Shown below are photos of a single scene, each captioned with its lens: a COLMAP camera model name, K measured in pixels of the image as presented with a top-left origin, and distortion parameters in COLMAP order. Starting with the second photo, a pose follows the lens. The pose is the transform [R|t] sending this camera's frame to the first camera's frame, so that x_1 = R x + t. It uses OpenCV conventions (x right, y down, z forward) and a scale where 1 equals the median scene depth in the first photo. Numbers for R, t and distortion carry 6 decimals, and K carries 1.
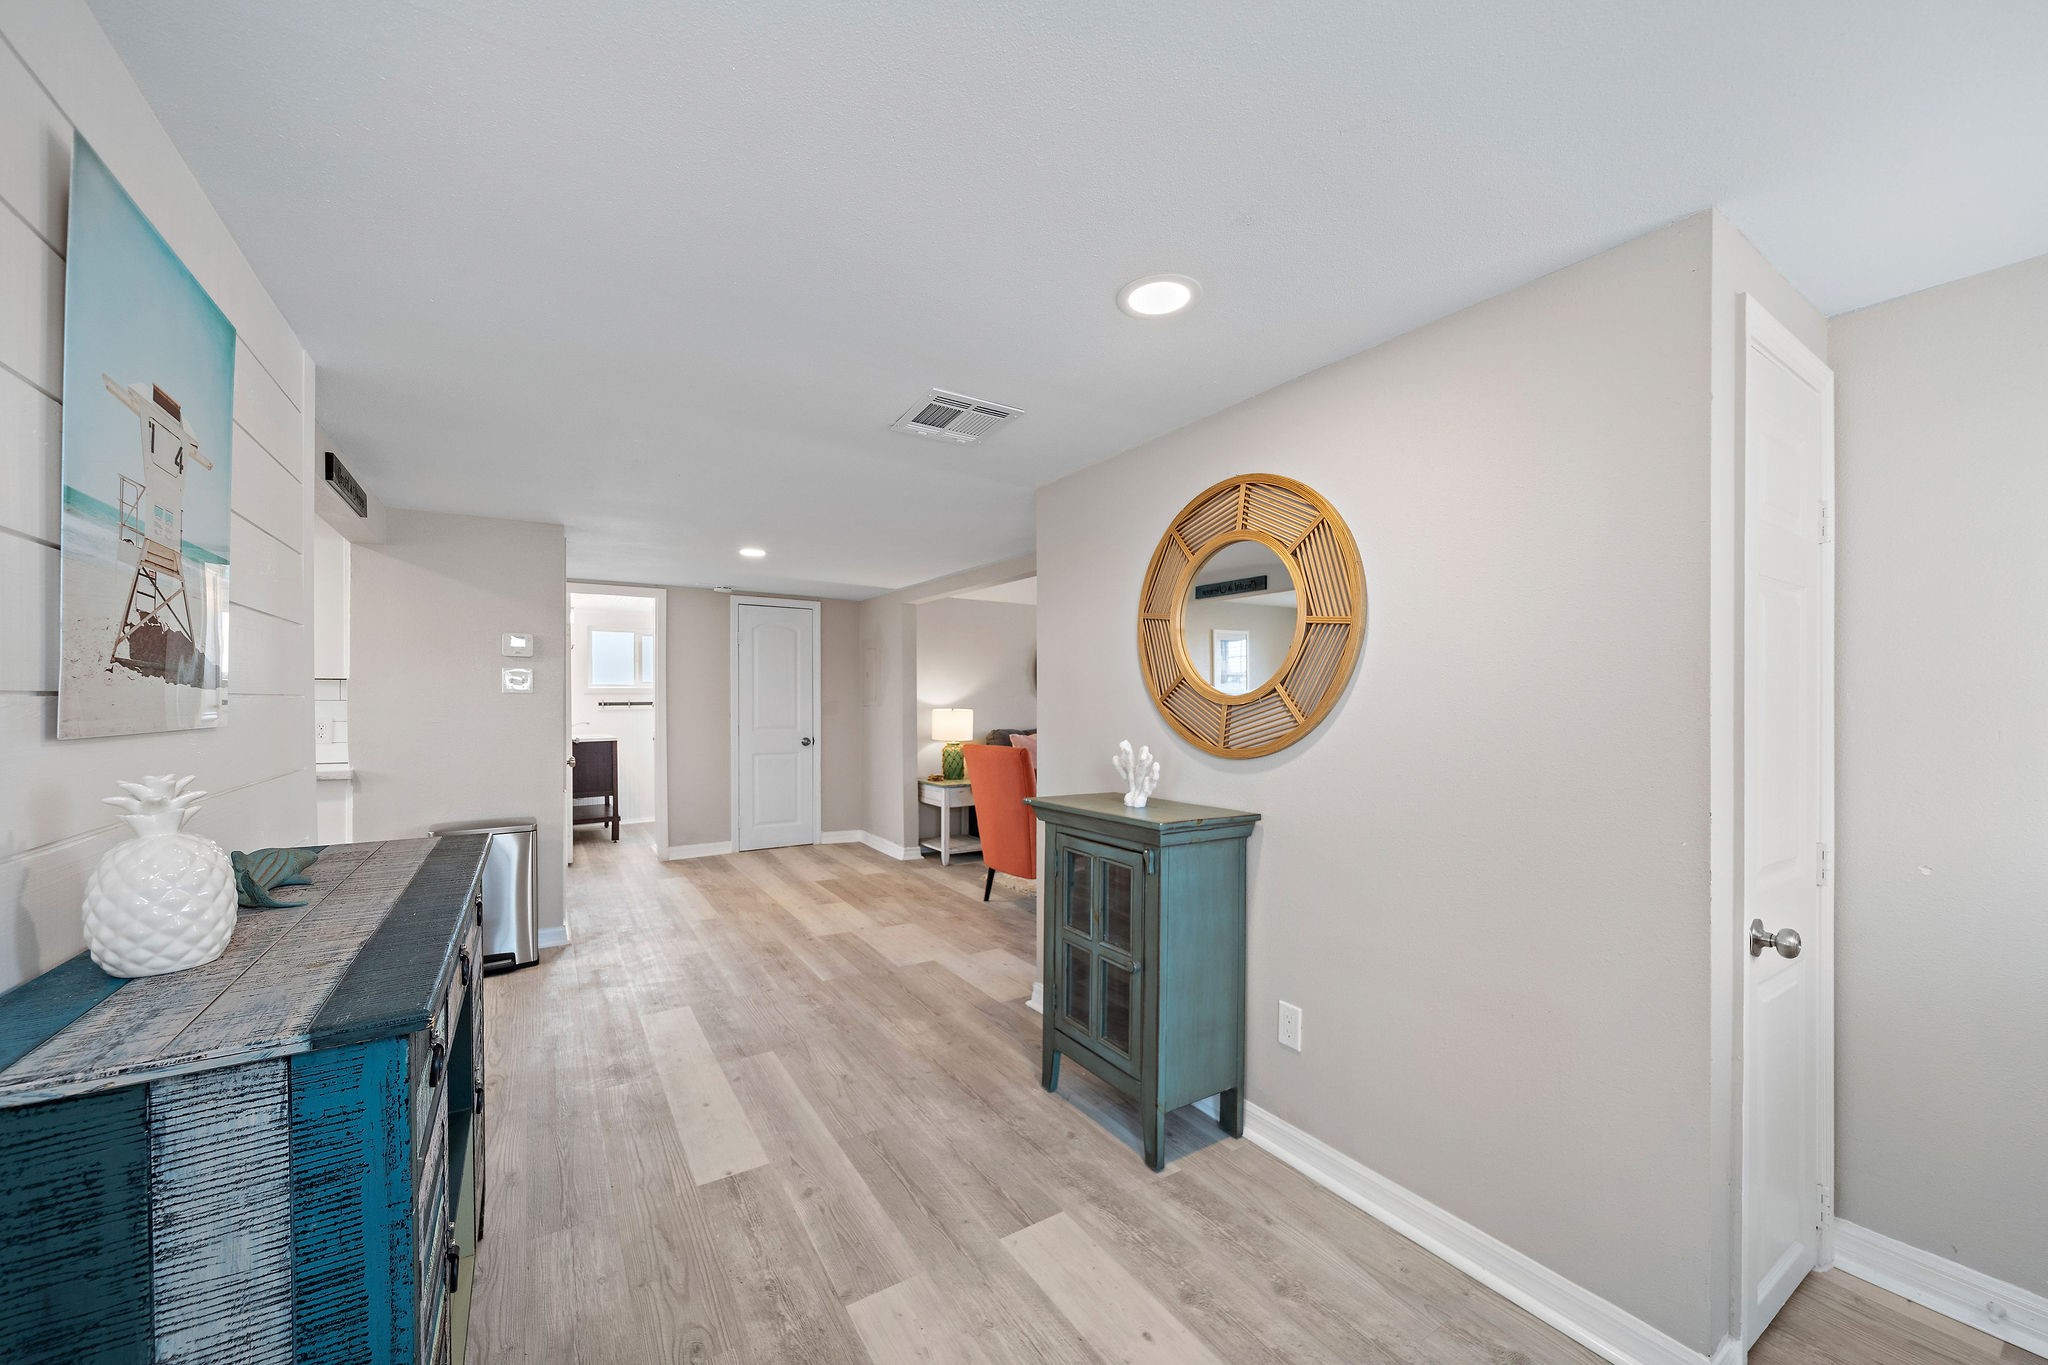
lens RADIAL K [[766.2, 0, 1013.5], [0, 766.2, 696.1], [0, 0, 1]] dist [-0.001784, 0.000176]
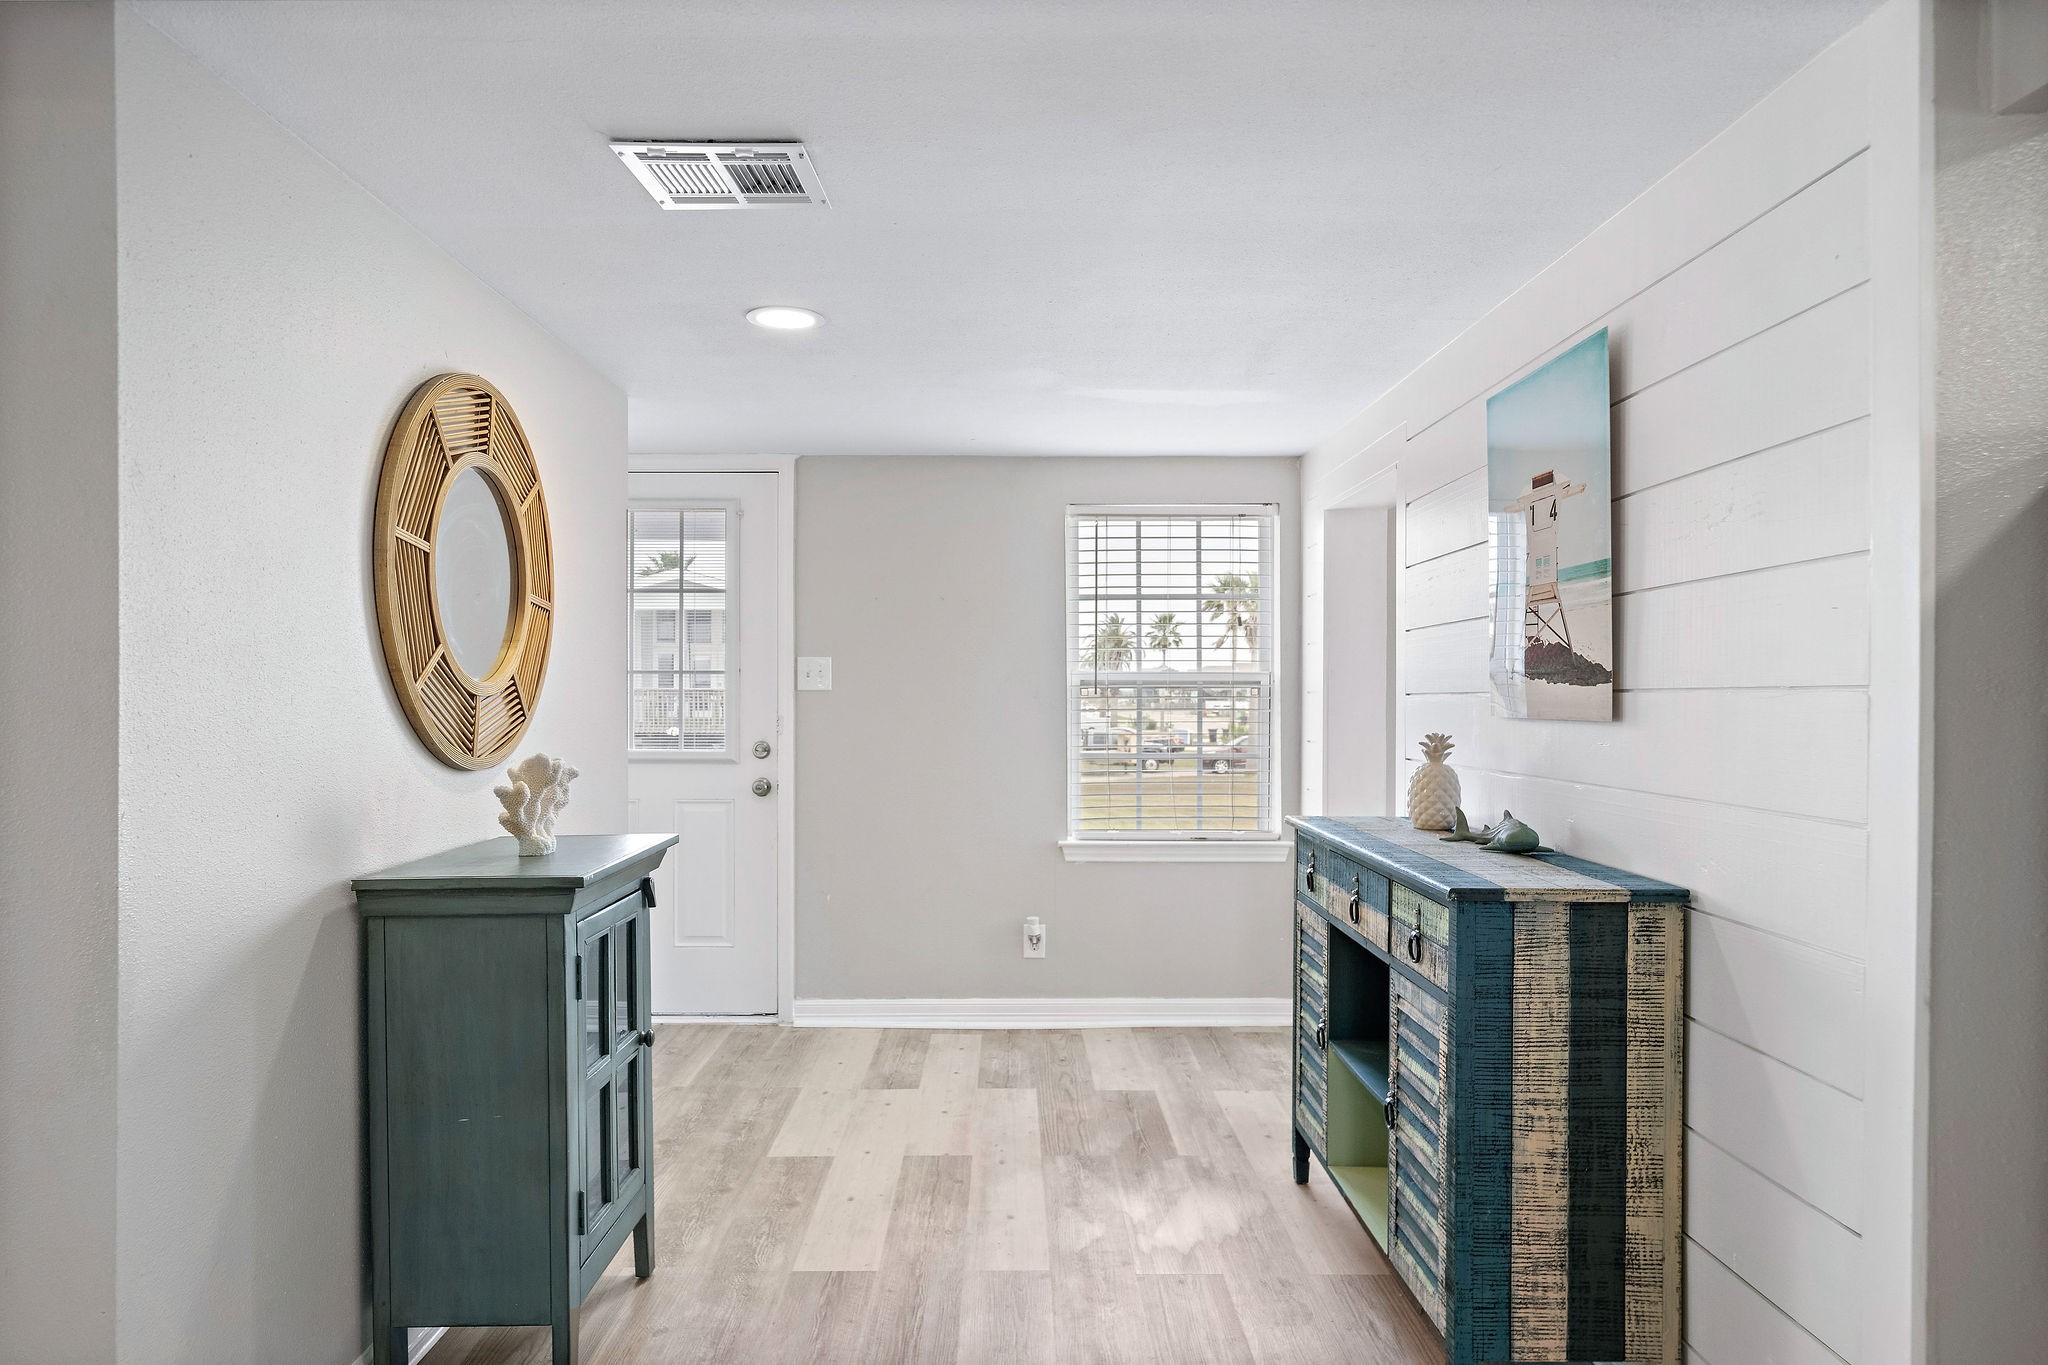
lens RADIAL K [[1222.4, 0, 1024.0], [0, 1222.4, 682.5], [0, 0, 1]] dist [-0.000991, -0.000284]
pose [[-0.848839, -0.002536, 0.528645, -0.424959], [-0.008966, 0.999914, -0.009599, 0.003487], [-0.528575, -0.012887, -0.848789, 0.970844]]
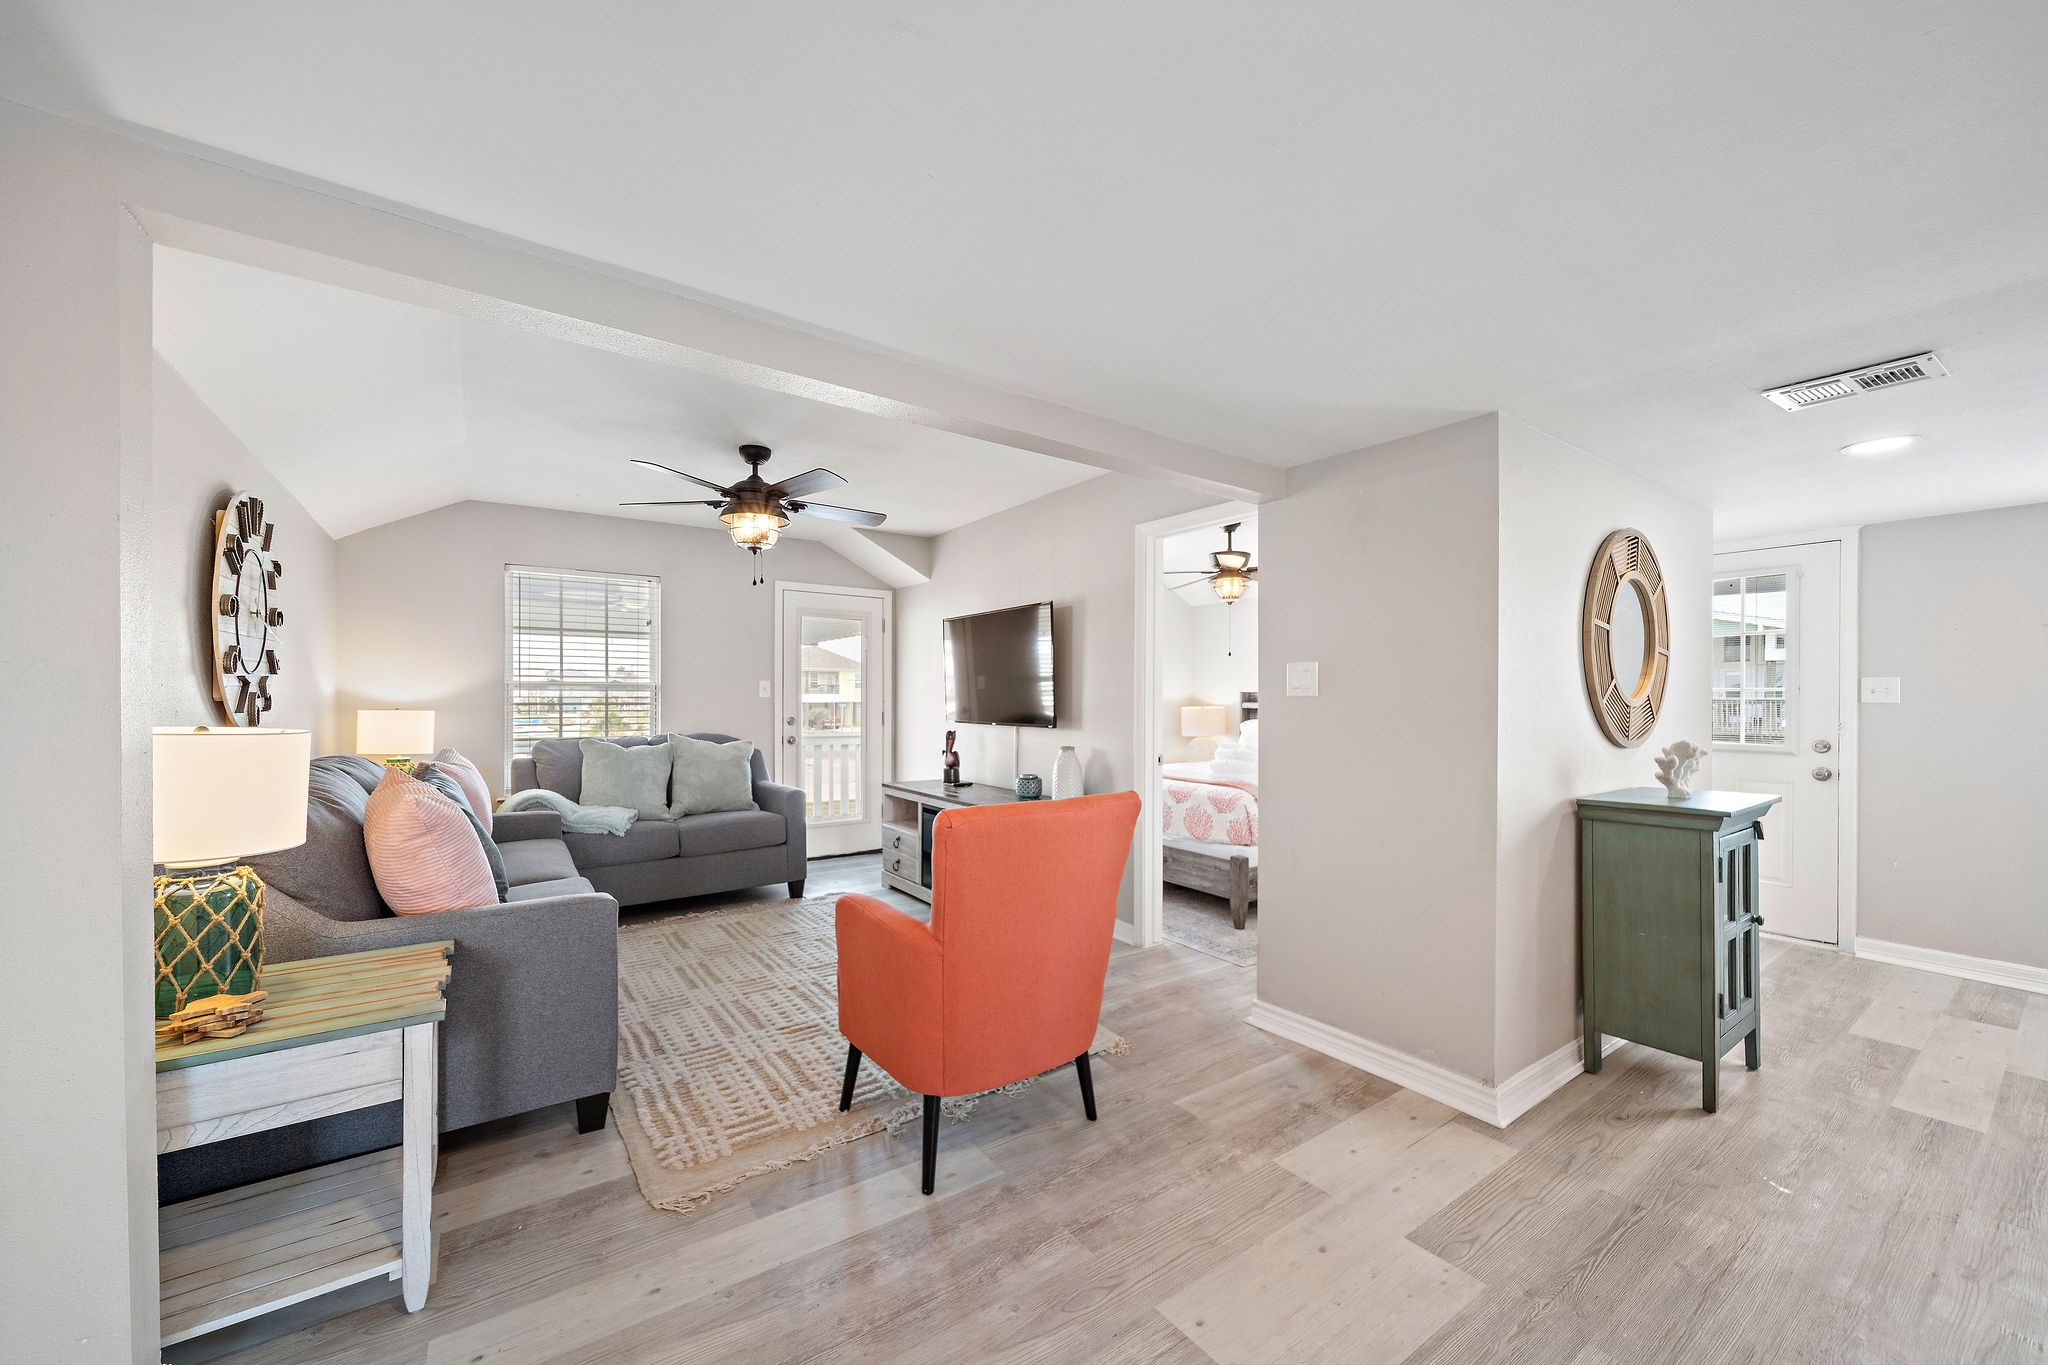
lens RADIAL K [[766.2, 0, 1013.5], [0, 766.2, 696.1], [0, 0, 1]] dist [-0.001784, 0.000176]
pose [[-0.036810, -0.006388, 0.999302, -0.542259], [-0.011475, 0.999916, 0.005969, -0.000497], [-0.999256, -0.011247, -0.036880, 1.186286]]
